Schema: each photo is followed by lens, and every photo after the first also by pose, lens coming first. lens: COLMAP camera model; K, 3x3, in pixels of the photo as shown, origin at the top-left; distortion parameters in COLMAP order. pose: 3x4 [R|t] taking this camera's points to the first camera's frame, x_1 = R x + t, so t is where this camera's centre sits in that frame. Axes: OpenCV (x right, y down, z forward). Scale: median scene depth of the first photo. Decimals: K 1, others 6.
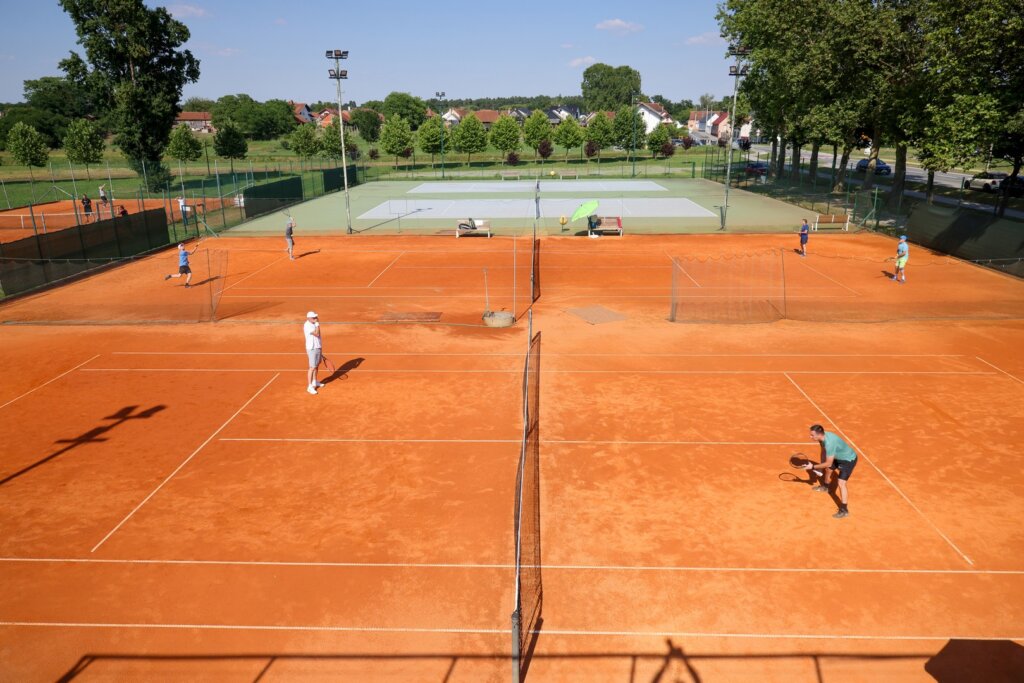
lens RADIAL K [[701.9, 0, 512.1], [0, 701.9, 330.6], [0, 0, 1]] dist [-0.005605, 0.001368]
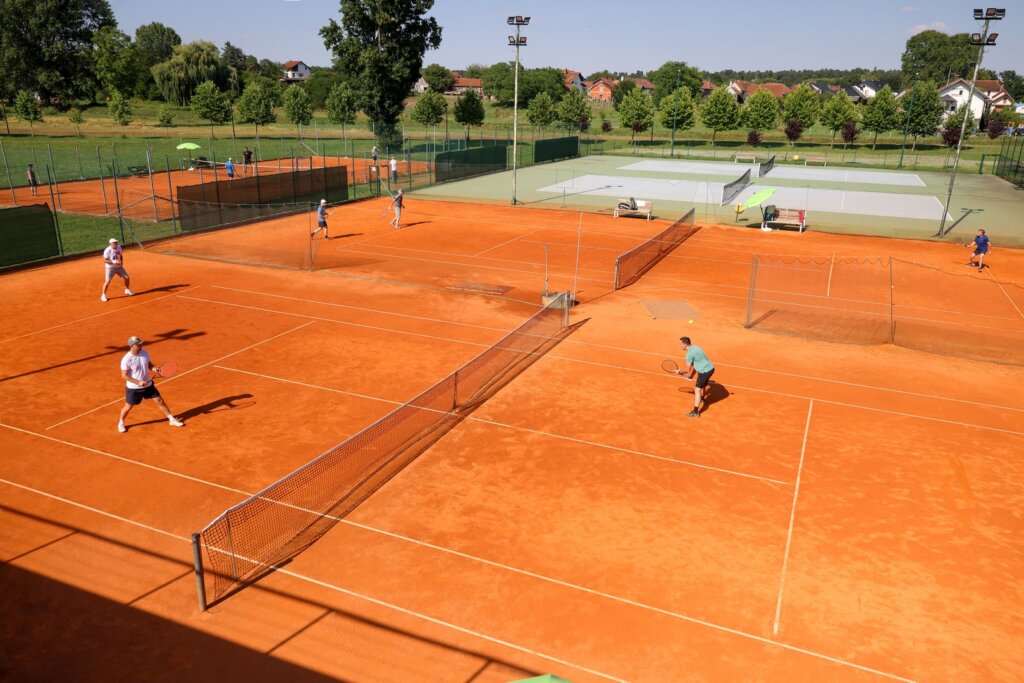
lens RADIAL K [[739.3, 0, 510.1], [0, 739.3, 350.0], [0, 0, 1]] dist [-0.003236, -0.001641]
pose [[0.927356, 0.147131, -0.344039, 0.217969], [-0.131740, 0.988961, 0.067834, -0.007415], [0.350221, -0.017583, 0.936502, 0.022659]]
